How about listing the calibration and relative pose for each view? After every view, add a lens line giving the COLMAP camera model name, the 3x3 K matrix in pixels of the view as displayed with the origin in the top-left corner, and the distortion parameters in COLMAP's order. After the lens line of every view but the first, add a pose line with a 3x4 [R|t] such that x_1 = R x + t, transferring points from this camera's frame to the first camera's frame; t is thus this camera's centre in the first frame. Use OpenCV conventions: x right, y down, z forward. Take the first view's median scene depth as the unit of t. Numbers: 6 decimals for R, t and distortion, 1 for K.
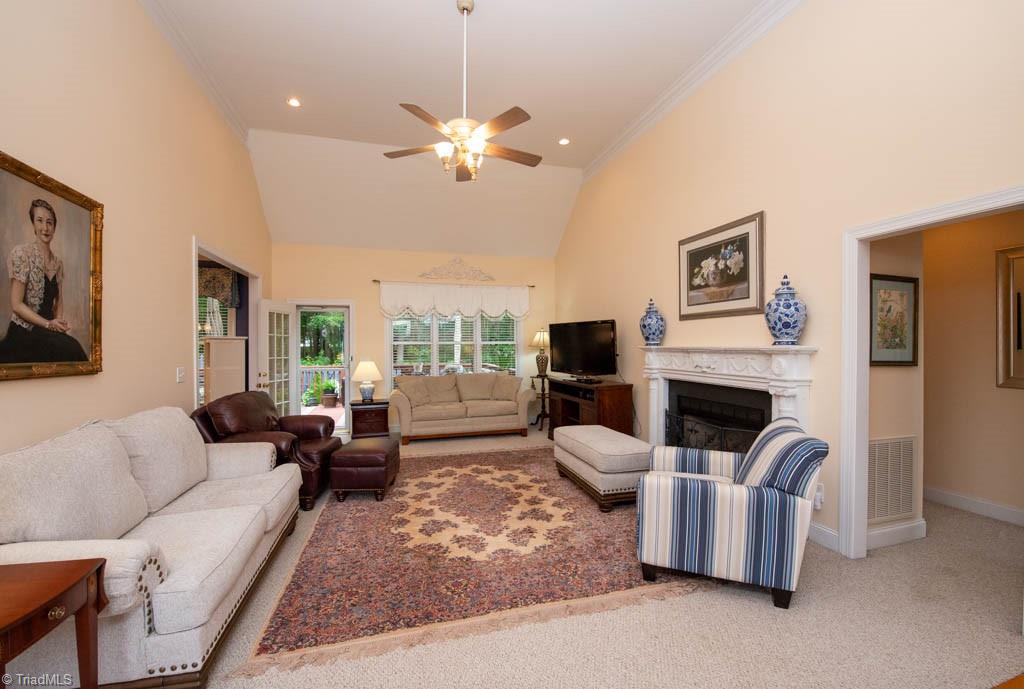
lens RADIAL K [[401.9, 0, 512.3], [0, 401.9, 348.0], [0, 0, 1]] dist [-0.019235, 0.000527]
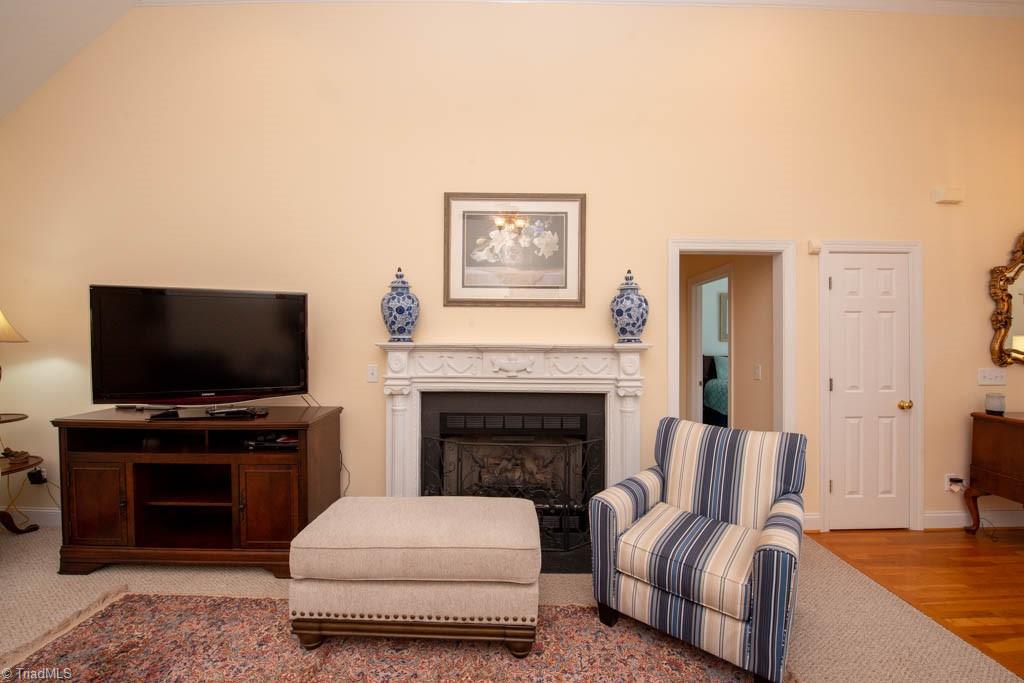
lens RADIAL K [[401.9, 0, 512.3], [0, 401.9, 347.0], [0, 0, 1]] dist [-0.019235, 0.000527]
pose [[0.283883, -0.006876, 0.958834, -0.249219], [-0.000147, 0.999974, 0.007214, -0.002884], [-0.958859, -0.002189, 0.283875, 0.767394]]
